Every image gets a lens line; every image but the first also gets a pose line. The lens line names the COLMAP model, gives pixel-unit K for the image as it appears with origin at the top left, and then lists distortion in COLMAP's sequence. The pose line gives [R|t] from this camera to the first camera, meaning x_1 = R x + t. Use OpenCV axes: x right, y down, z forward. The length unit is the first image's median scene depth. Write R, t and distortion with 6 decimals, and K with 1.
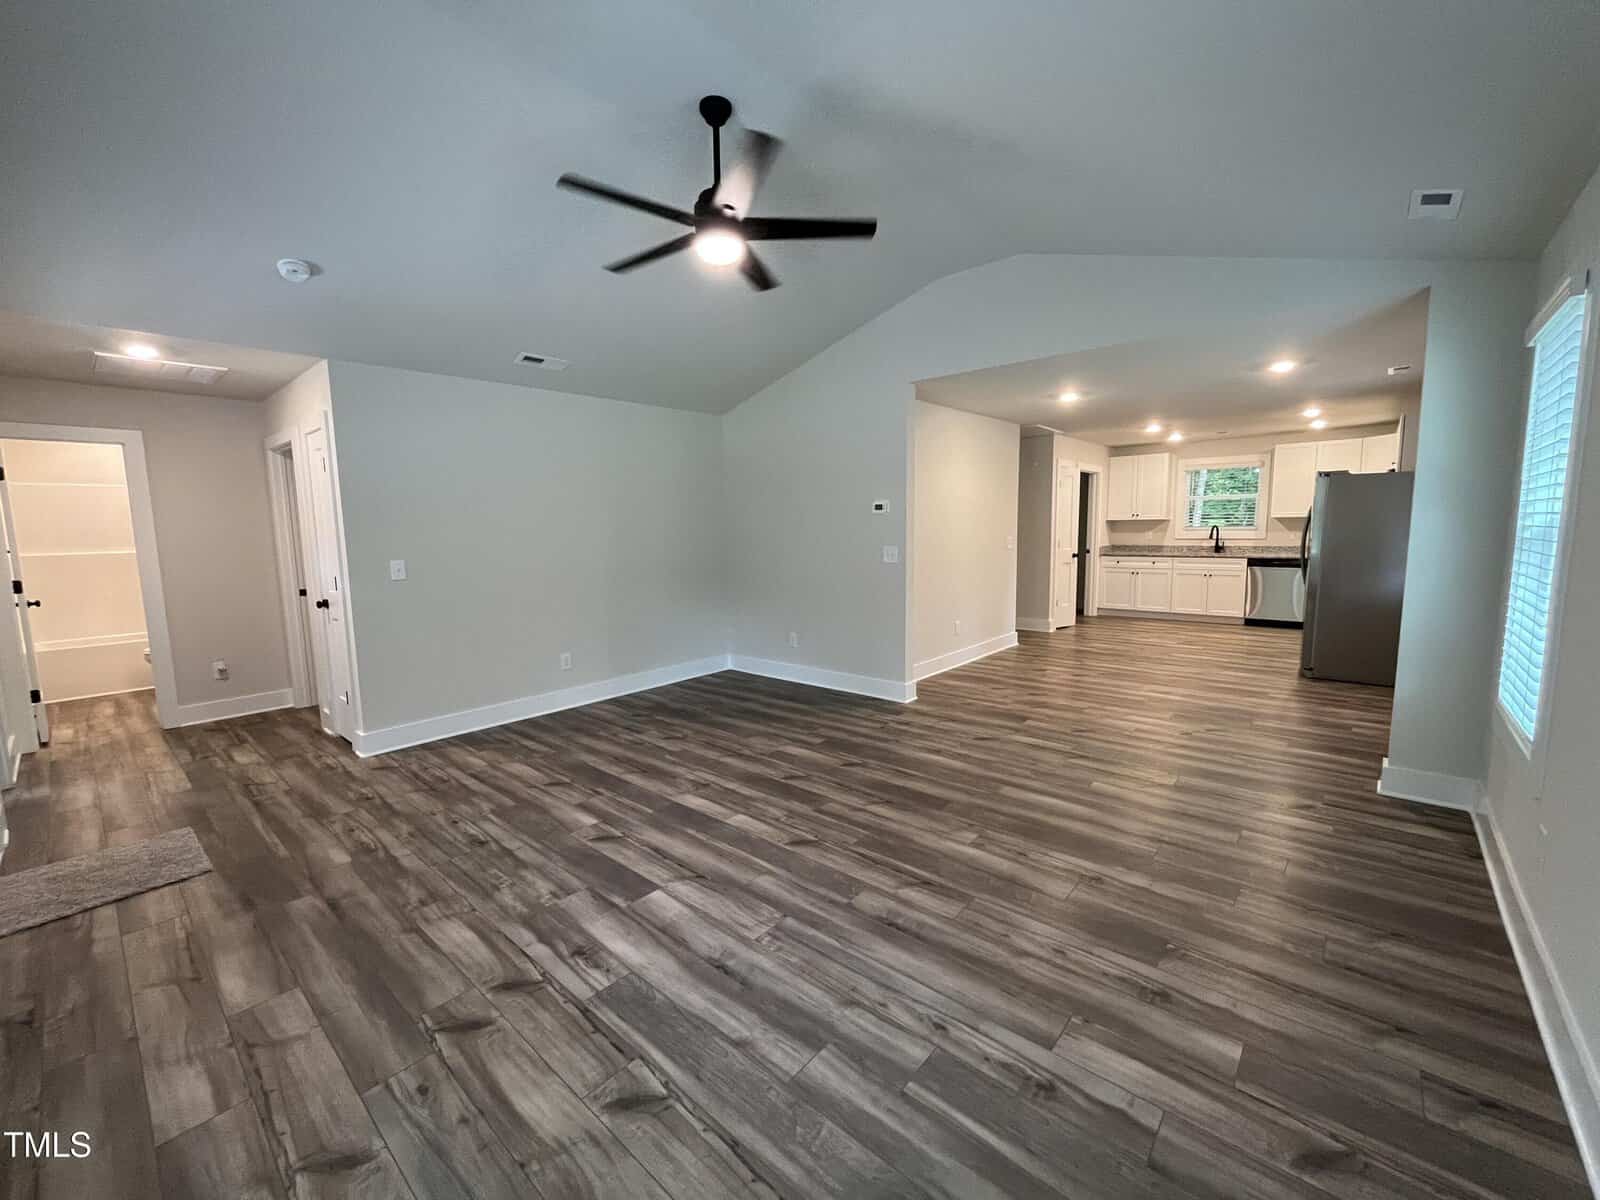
lens RADIAL K [[649.0, 0, 795.6], [0, 649.0, 600.9], [0, 0, 1]] dist [-0.002190, -0.000533]
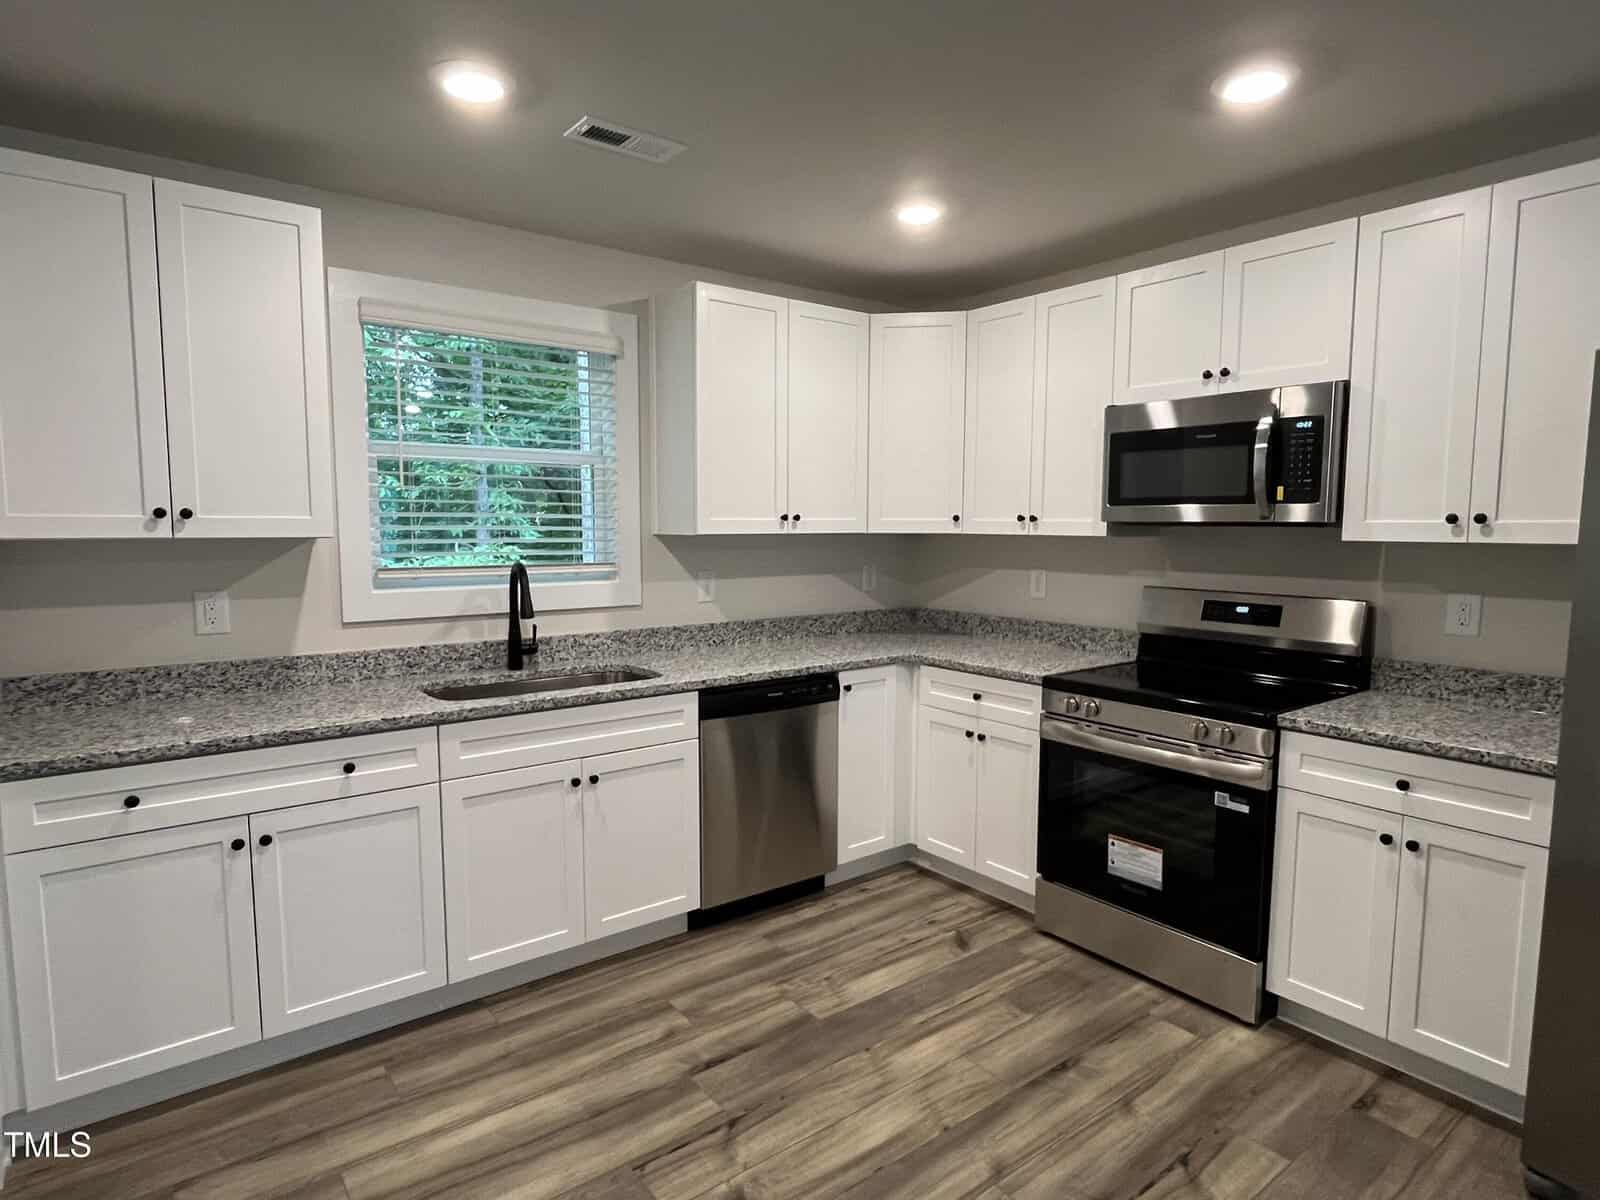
lens RADIAL K [[888.8, 0, 795.3], [0, 888.8, 604.5], [0, 0, 1]] dist [-0.002593, -0.000869]
pose [[0.193338, -0.075857, 0.978195, 0.909956], [0.109755, 0.992421, 0.055268, -0.295452], [-0.974974, 0.096677, 0.200198, 2.270205]]
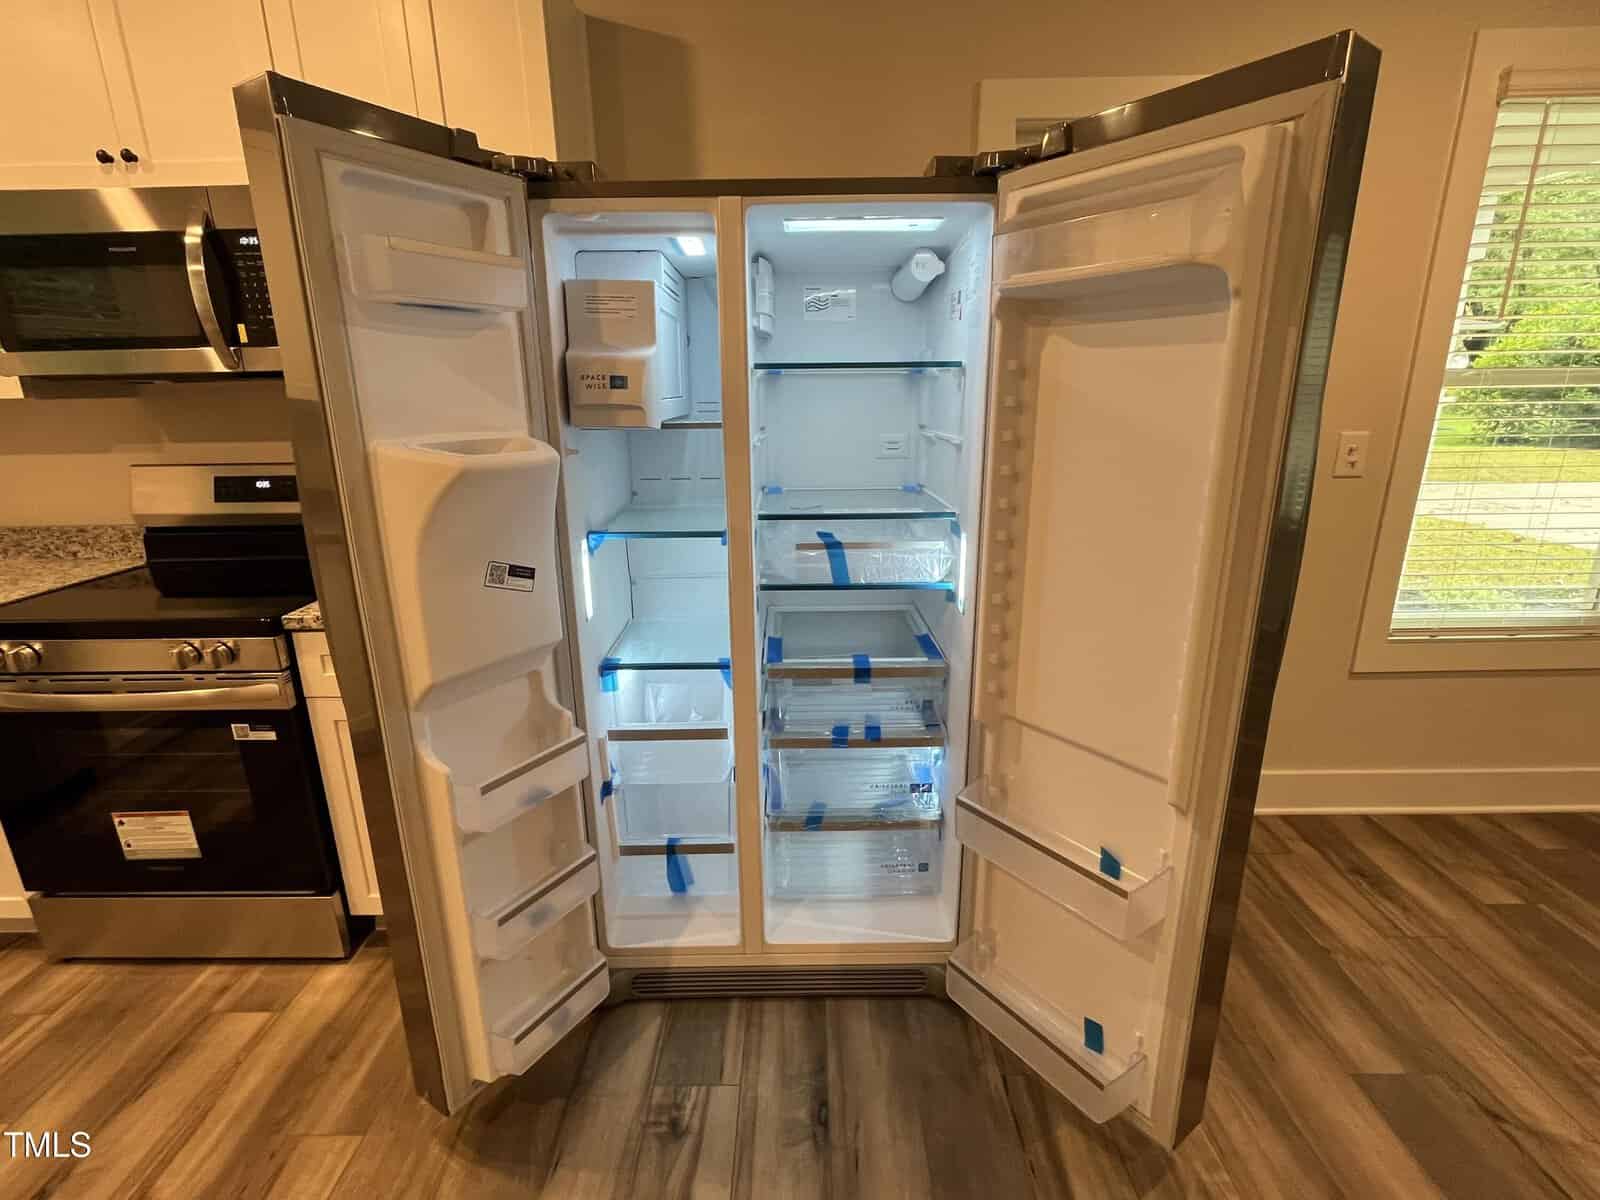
lens RADIAL K [[757.8, 0, 800.0], [0, 757.8, 600.0], [0, 0, 1]] dist [-0.003005, -0.000689]
pose [[-0.658116, -0.181865, 0.730622, 1.107433], [0.114813, 0.934799, 0.336108, -0.260137], [-0.744111, 0.305083, -0.594326, 2.071439]]
